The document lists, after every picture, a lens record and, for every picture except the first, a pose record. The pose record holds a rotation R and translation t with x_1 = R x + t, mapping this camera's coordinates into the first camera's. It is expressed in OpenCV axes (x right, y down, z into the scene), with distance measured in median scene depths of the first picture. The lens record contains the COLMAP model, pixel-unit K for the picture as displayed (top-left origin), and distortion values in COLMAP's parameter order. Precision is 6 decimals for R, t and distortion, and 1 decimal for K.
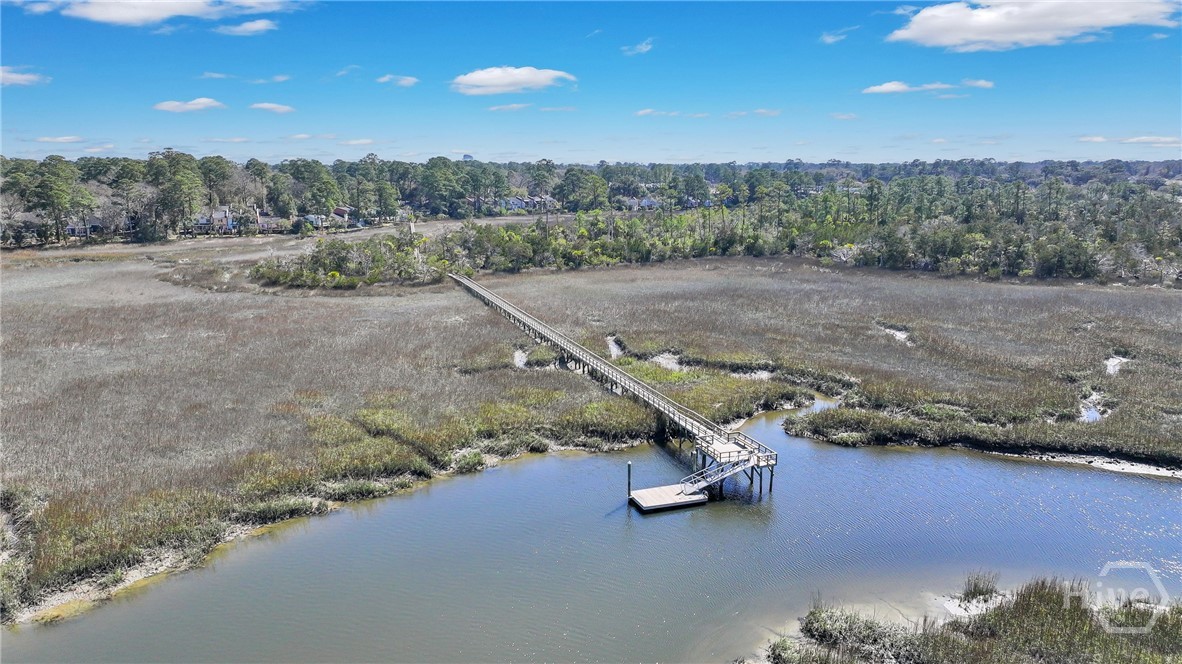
lens RADIAL K [[816.8, 0, 591.4], [0, 816.8, 329.0], [0, 0, 1]] dist [-0.002476, 0.006150]
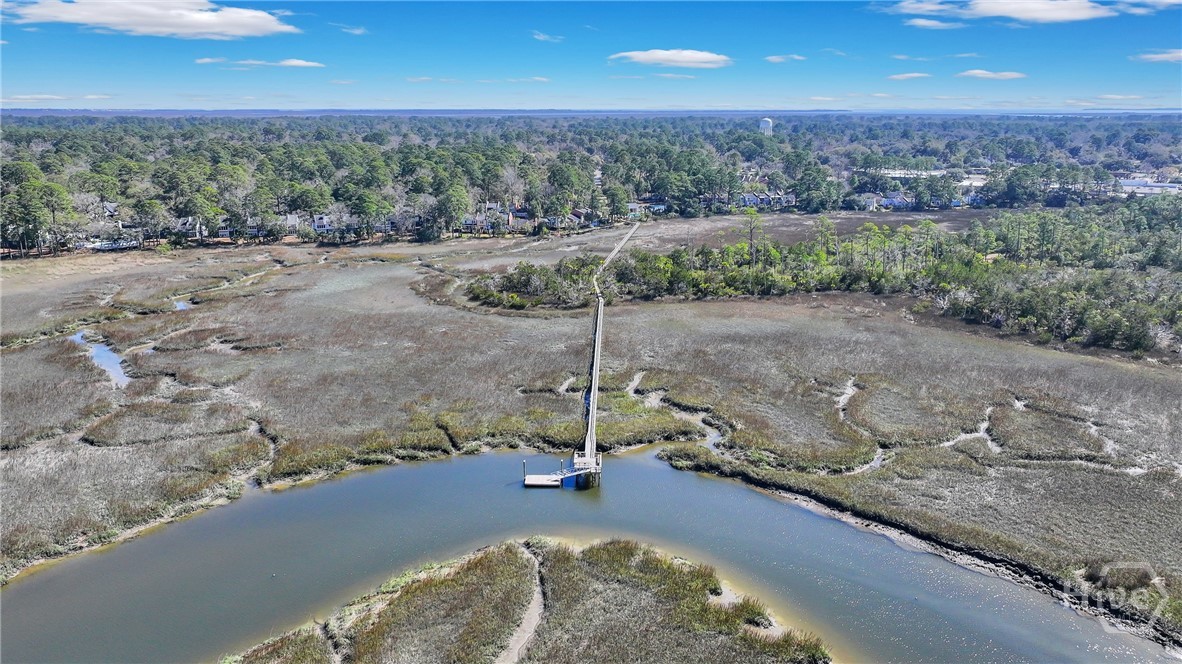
lens RADIAL K [[816.8, 0, 590.2], [0, 816.8, 333.9], [0, 0, 1]] dist [-0.002476, 0.006150]
pose [[0.937956, 0.090421, -0.334759, 0.642983], [-0.074433, 0.995400, 0.060314, -0.215981], [0.338673, -0.031655, 0.940372, -0.636879]]
